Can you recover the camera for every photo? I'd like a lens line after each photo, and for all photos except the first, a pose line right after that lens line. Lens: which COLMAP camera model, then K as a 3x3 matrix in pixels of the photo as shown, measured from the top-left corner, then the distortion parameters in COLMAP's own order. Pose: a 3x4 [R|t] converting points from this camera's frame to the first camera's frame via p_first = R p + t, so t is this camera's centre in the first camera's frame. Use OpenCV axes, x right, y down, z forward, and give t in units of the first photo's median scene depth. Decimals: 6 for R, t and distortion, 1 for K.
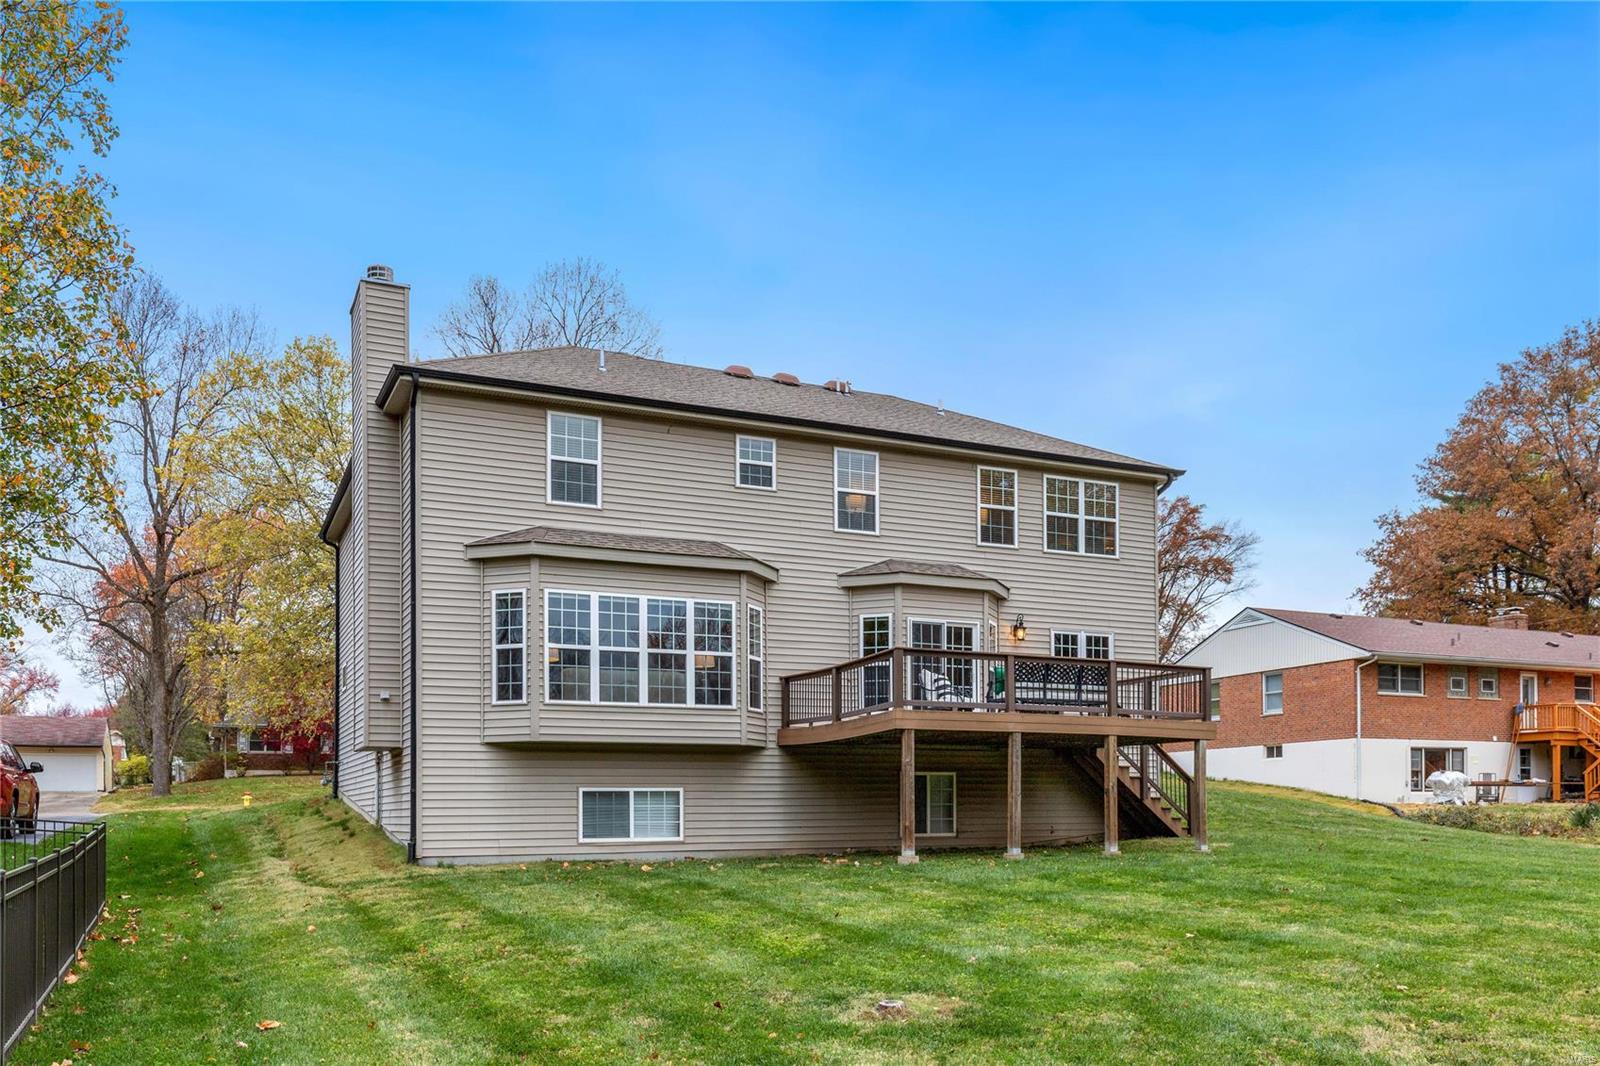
lens RADIAL K [[1492.4, 0, 799.8], [0, 1492.4, 522.7], [0, 0, 1]] dist [0.007546, 0.000000]
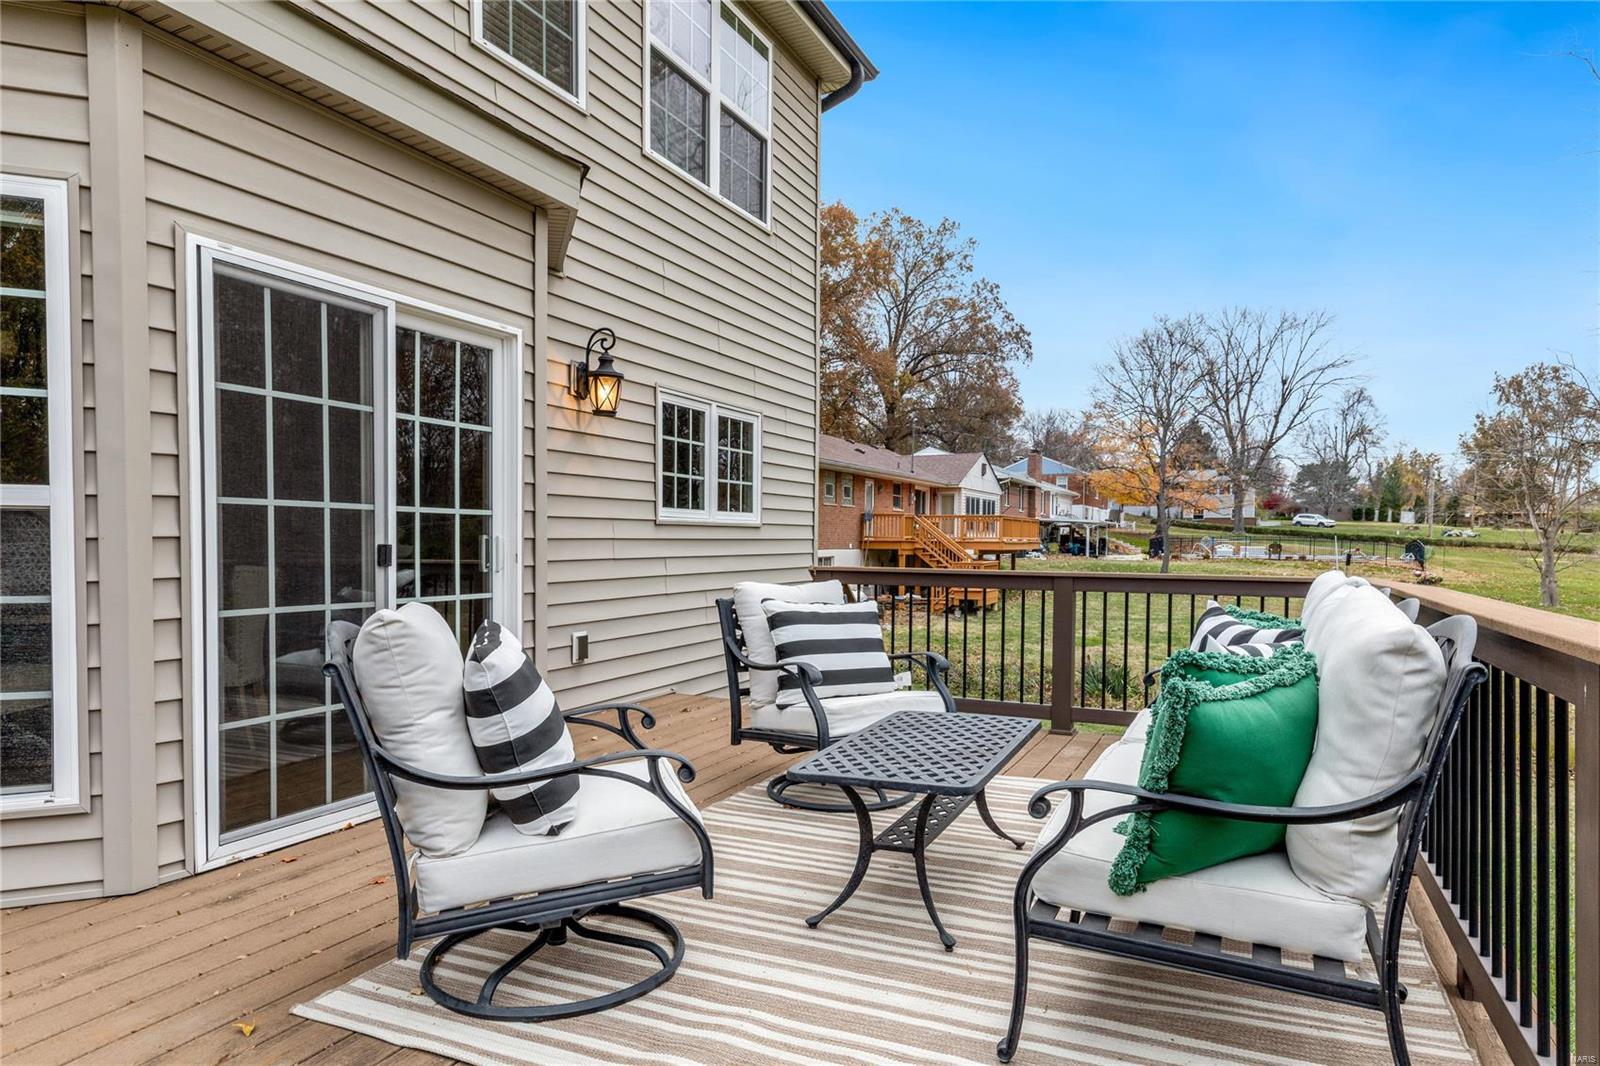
lens RADIAL K [[972.8, 0, 797.4], [0, 972.8, 532.6], [0, 0, 1]] dist [-0.005324, -0.001872]
pose [[0.768901, 0.003889, 0.639356, 0.051883], [-0.130069, 0.980022, 0.150462, 0.065963], [-0.625997, -0.198851, 0.754046, 0.807360]]
